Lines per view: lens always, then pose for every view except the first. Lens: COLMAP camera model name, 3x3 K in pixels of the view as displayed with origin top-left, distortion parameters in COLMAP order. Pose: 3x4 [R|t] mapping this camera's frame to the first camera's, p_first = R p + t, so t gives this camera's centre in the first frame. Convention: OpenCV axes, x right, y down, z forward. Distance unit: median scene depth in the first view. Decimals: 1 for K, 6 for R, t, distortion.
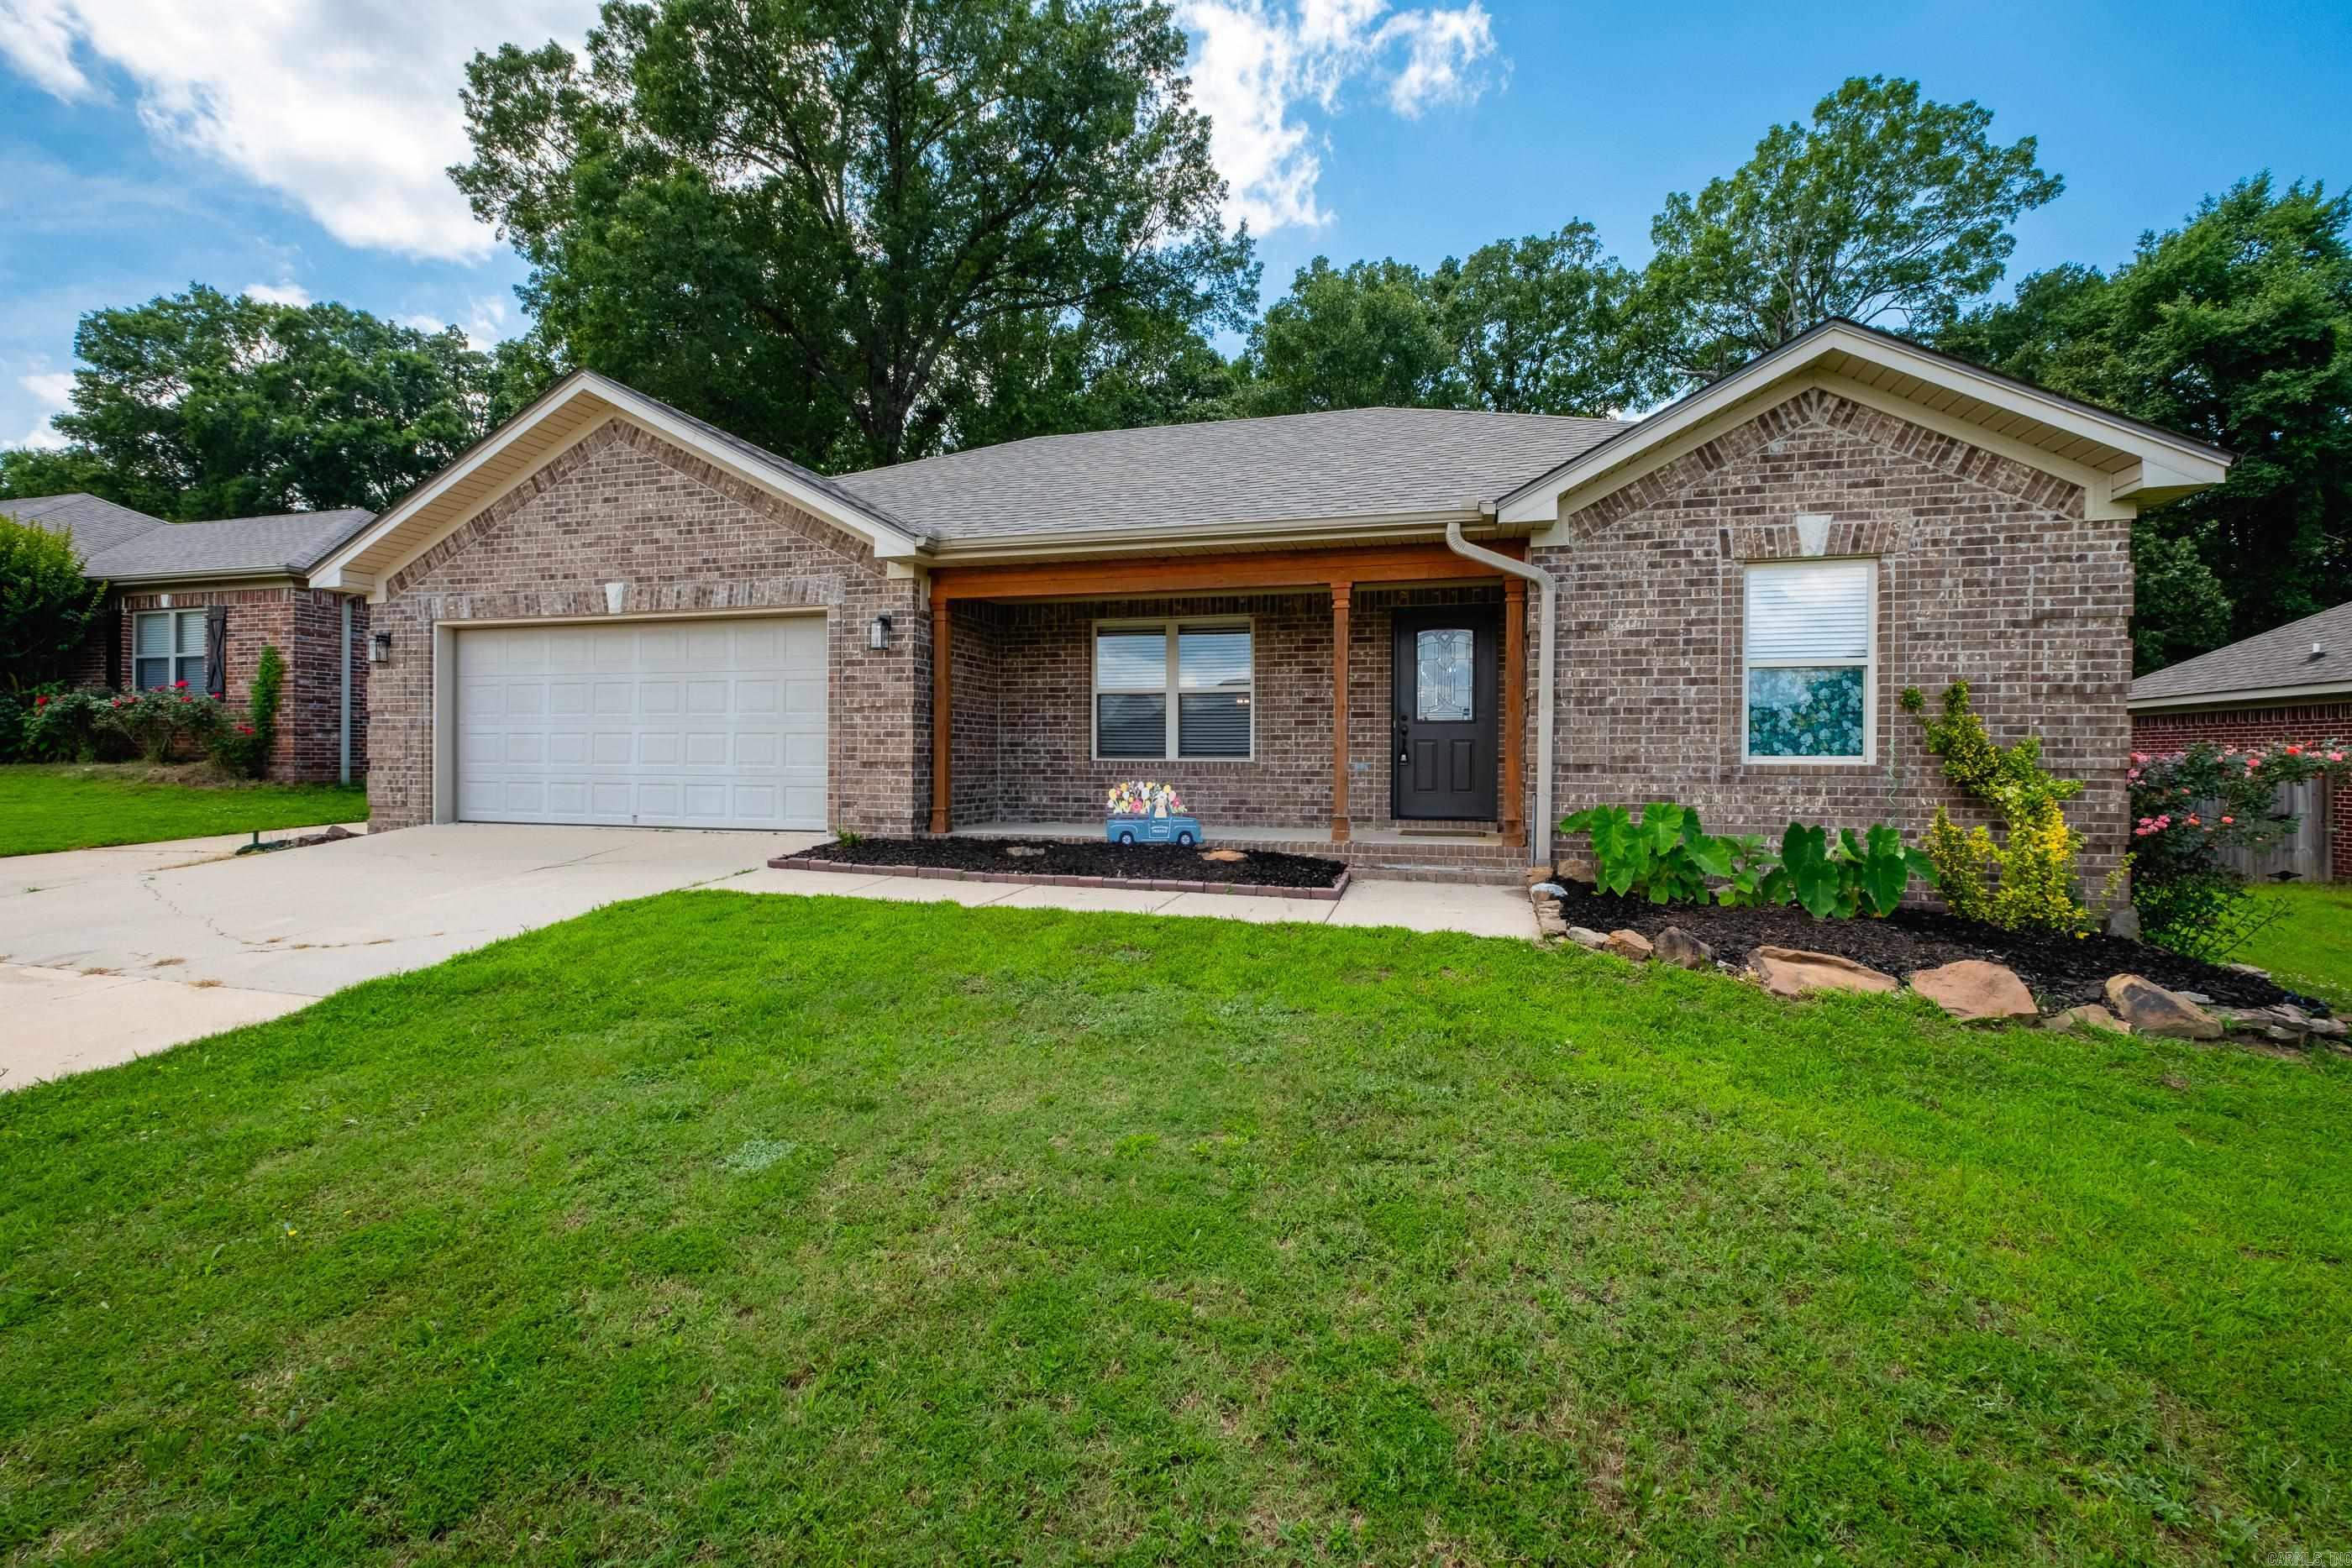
lens RADIAL K [[1007.2, 0, 1175.6], [0, 1007.2, 750.0], [0, 0, 1]] dist [-0.004690, -0.000497]
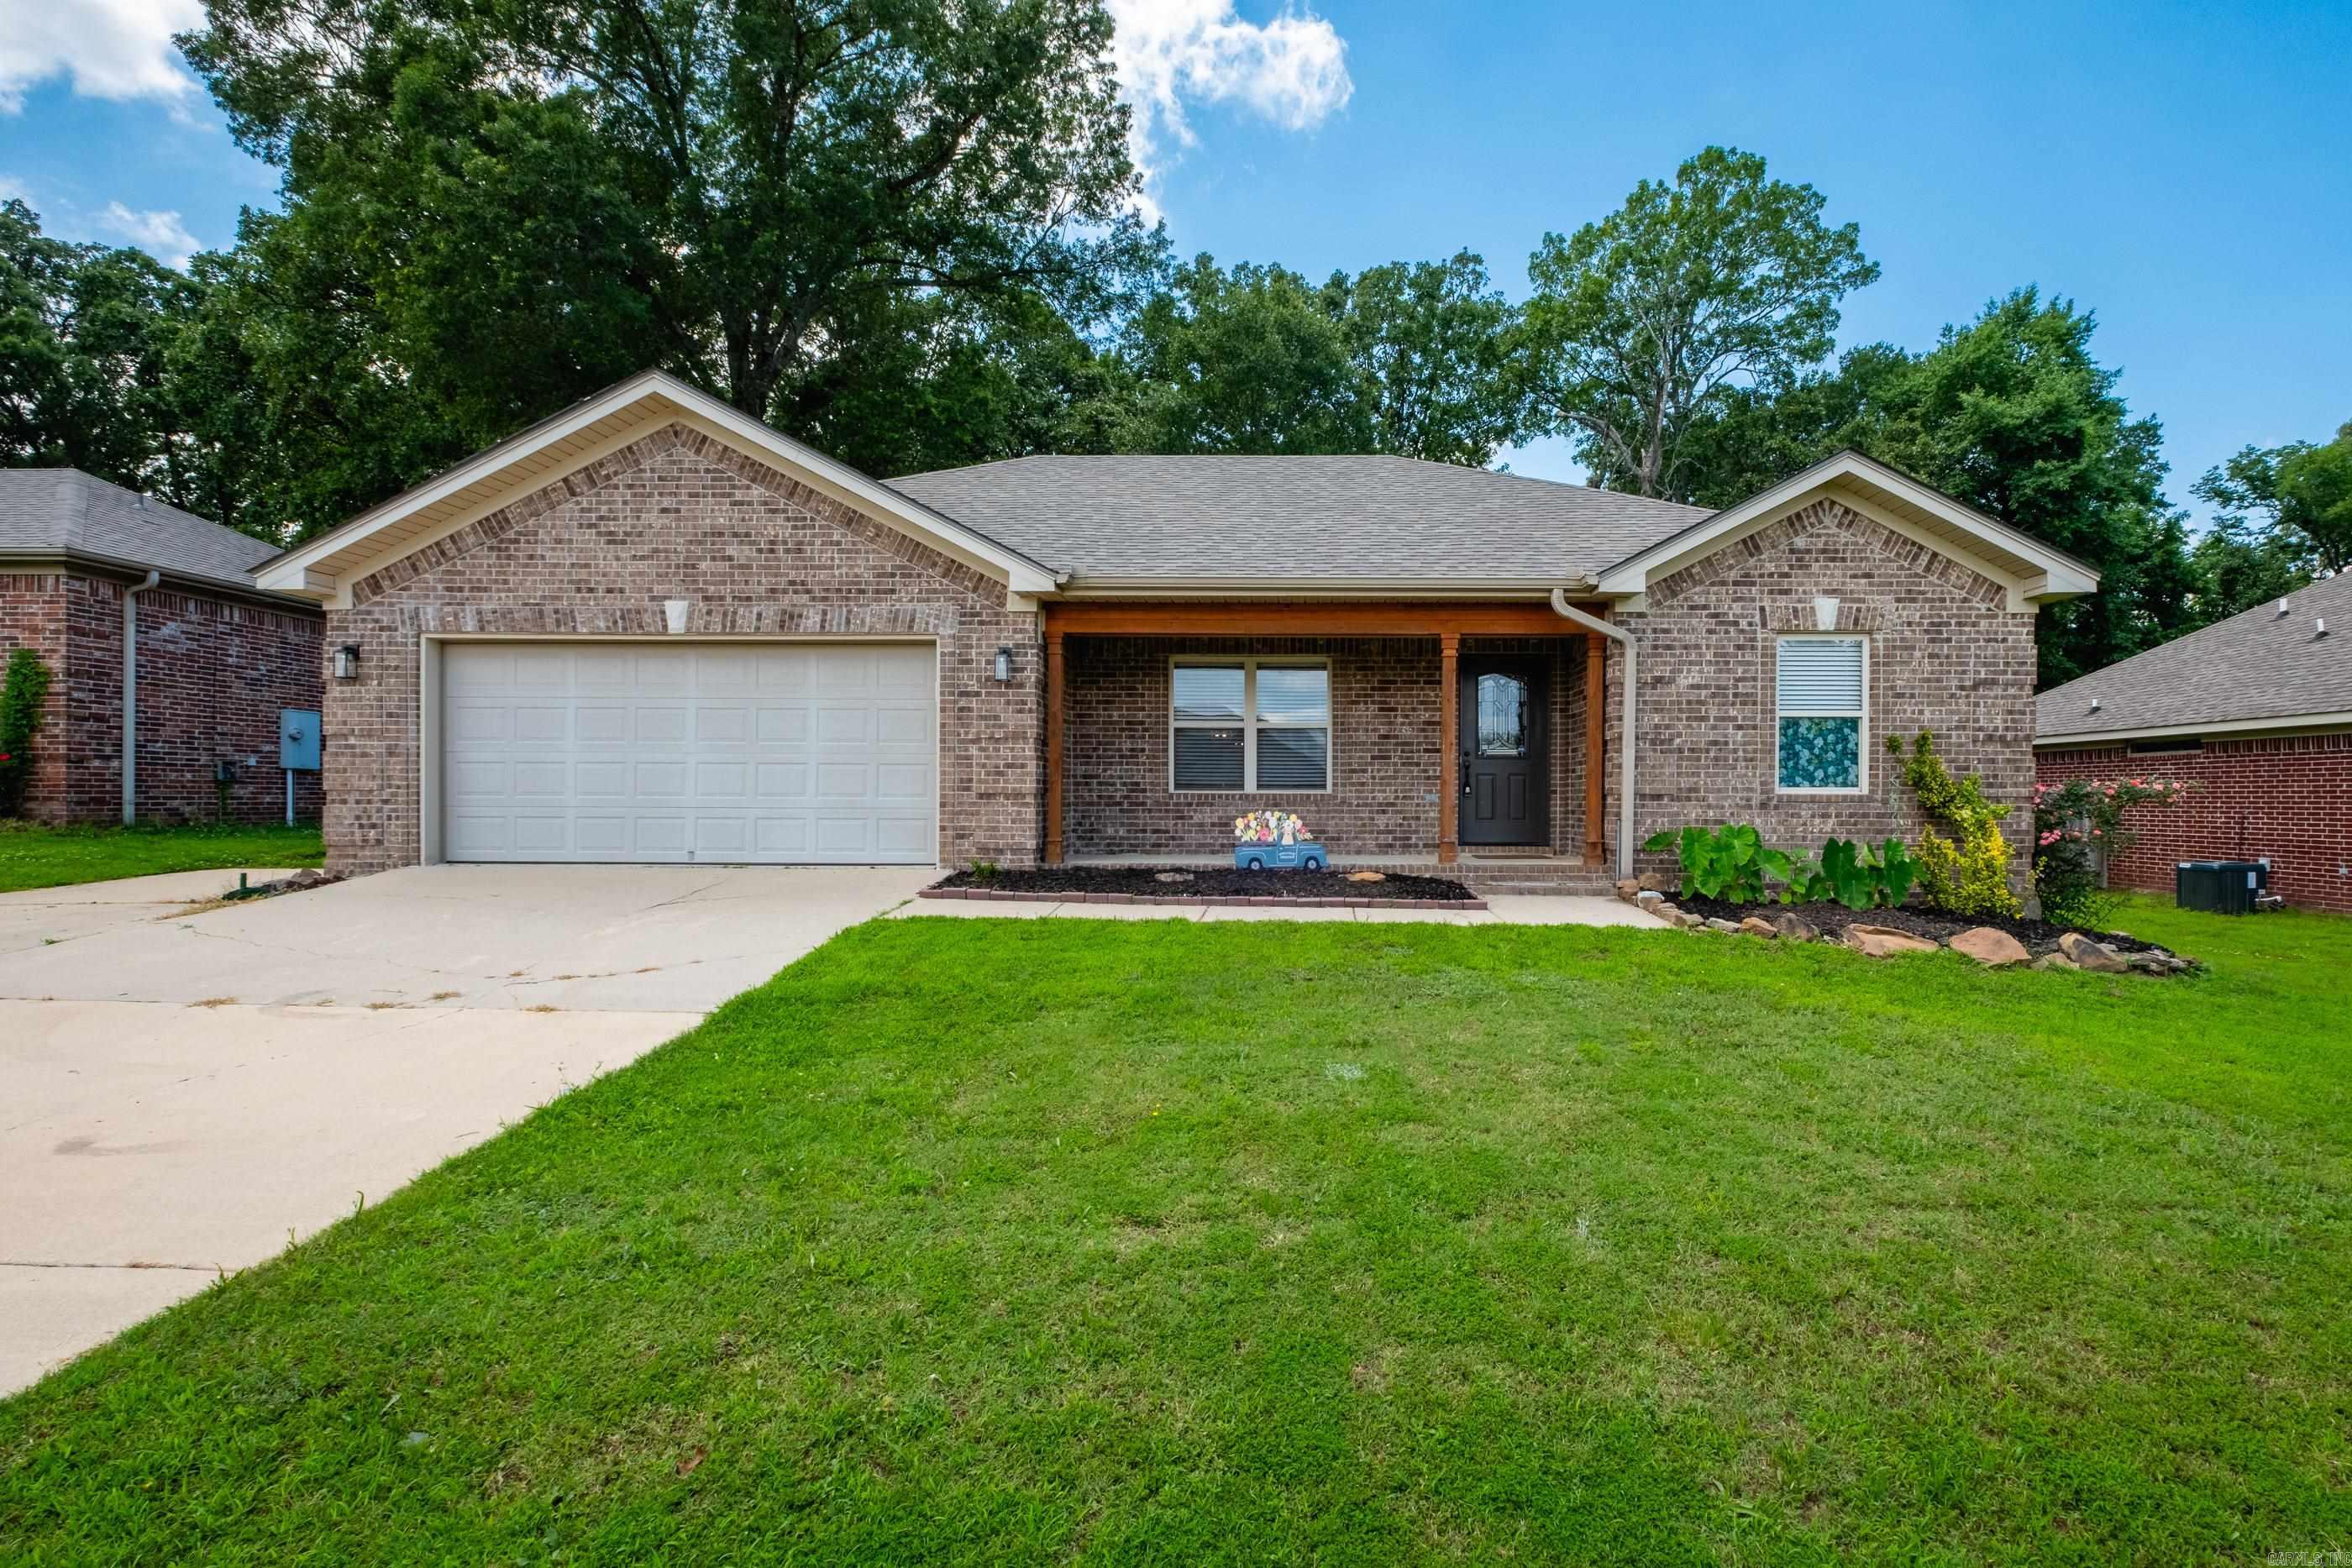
lens RADIAL K [[1231.6, 0, 1176.0], [0, 1231.6, 784.0], [0, 0, 1]] dist [-0.002614, -0.001665]
pose [[0.967456, 0.002427, 0.253029, -0.416472], [-0.001522, 0.999992, -0.003771, 0.006637], [-0.253037, 0.003263, 0.967451, -0.222842]]
